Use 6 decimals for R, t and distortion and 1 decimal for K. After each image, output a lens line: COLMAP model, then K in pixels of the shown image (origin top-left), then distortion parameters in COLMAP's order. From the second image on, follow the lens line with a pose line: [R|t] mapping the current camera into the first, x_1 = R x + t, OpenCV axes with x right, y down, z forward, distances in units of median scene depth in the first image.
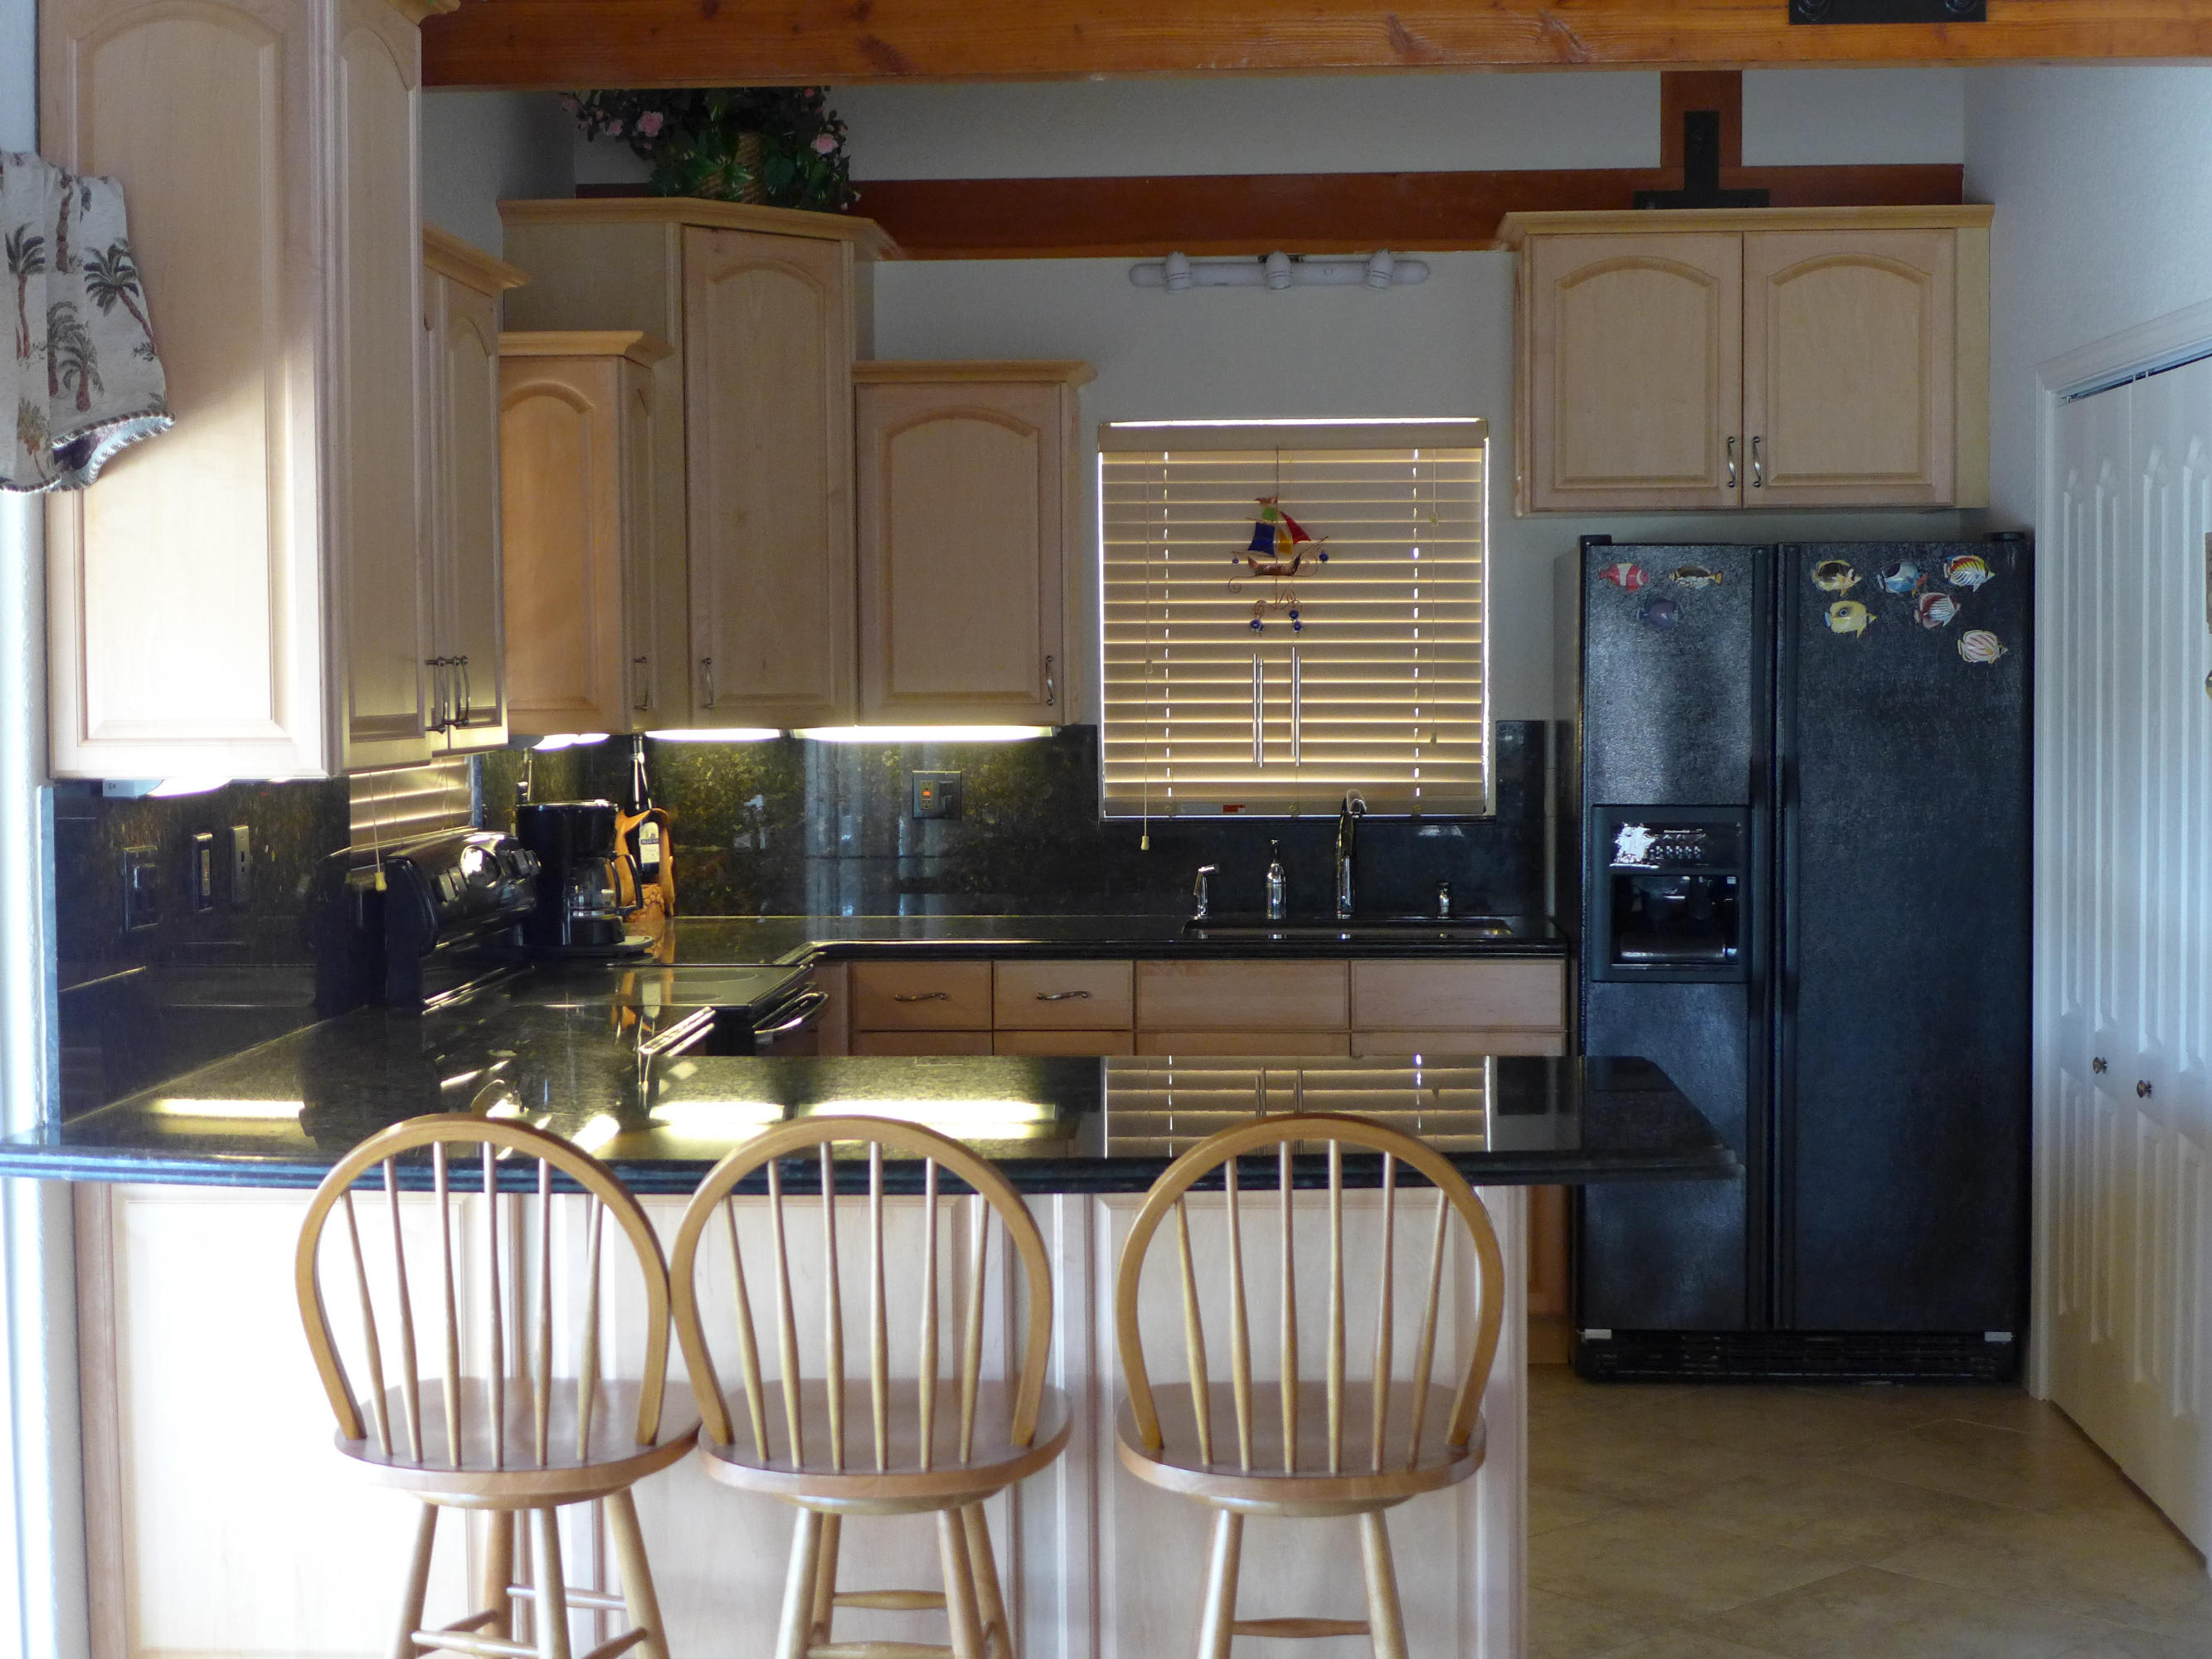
lens RADIAL K [[3225.3, 0, 1106.0], [0, 3225.3, 829.5], [0, 0, 1]] dist [0.166964, -0.087497]
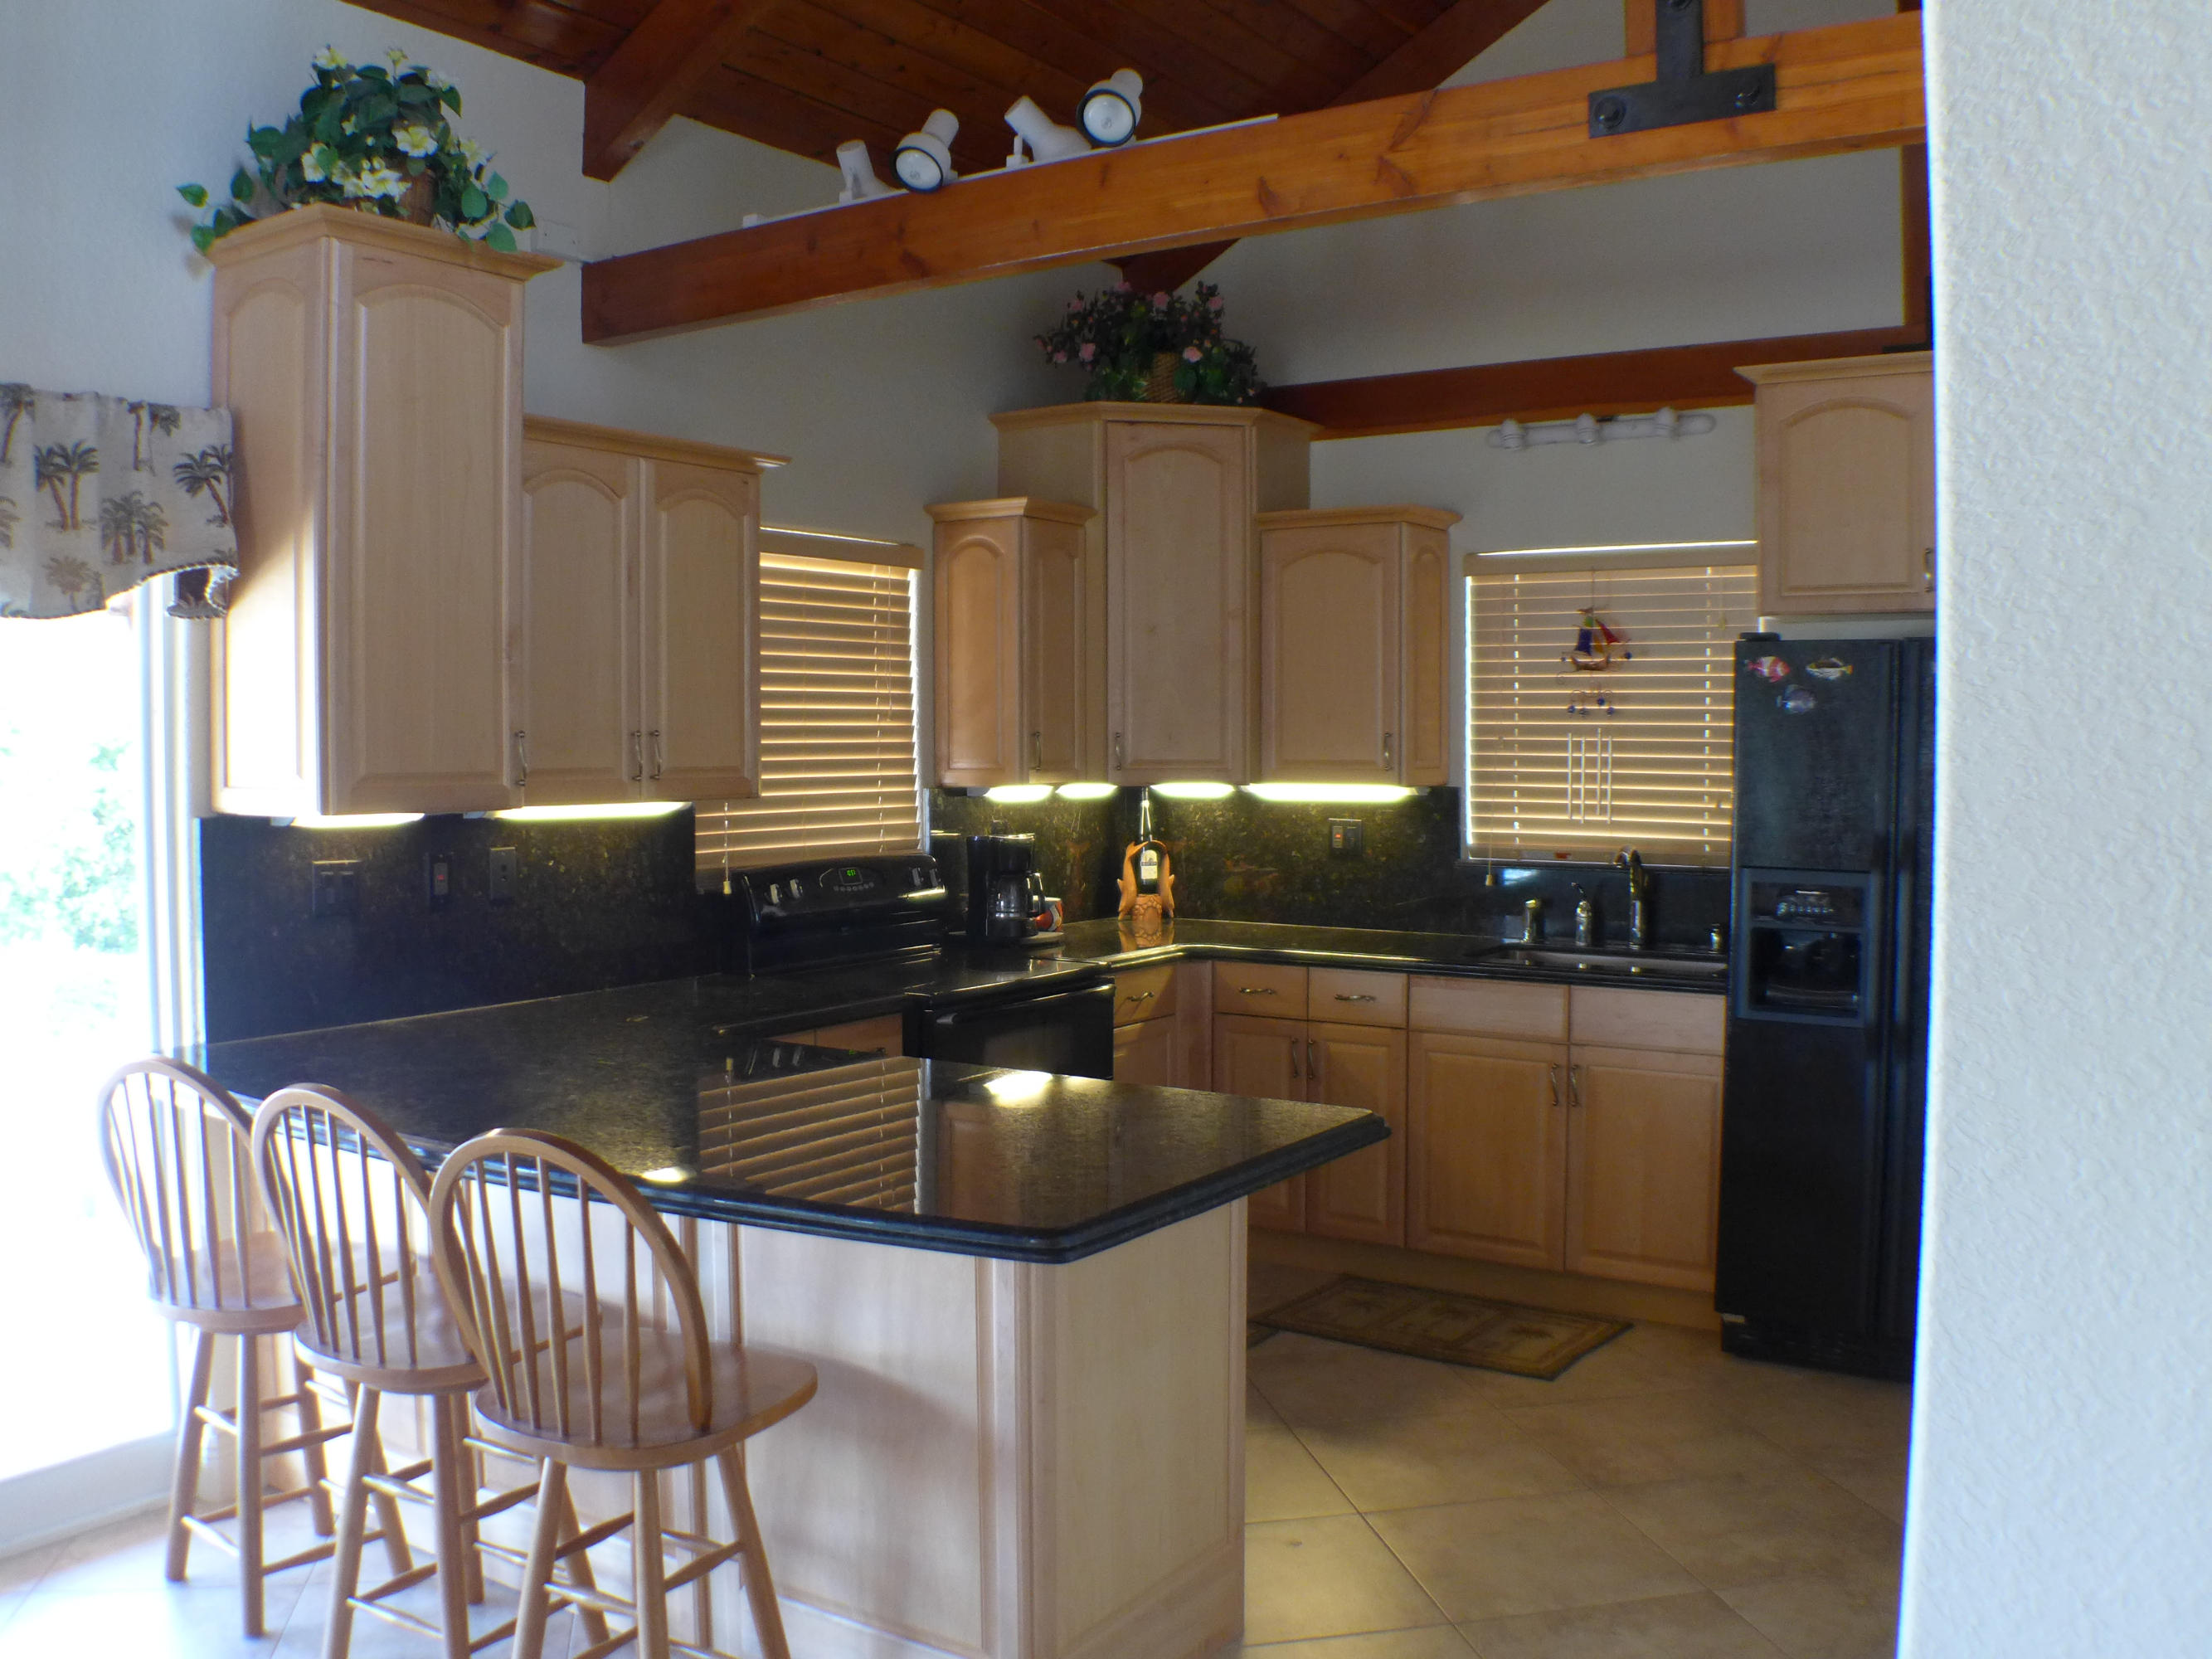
lens RADIAL K [[1978.6, 0, 1106.0], [0, 1978.6, 829.5], [0, 0, 1]] dist [-0.082562, 0.006506]
pose [[0.871425, 0.030918, -0.489554, 0.270915], [-0.033125, 0.999443, 0.004156, -0.014734], [0.489409, 0.012595, 0.871963, 0.253919]]
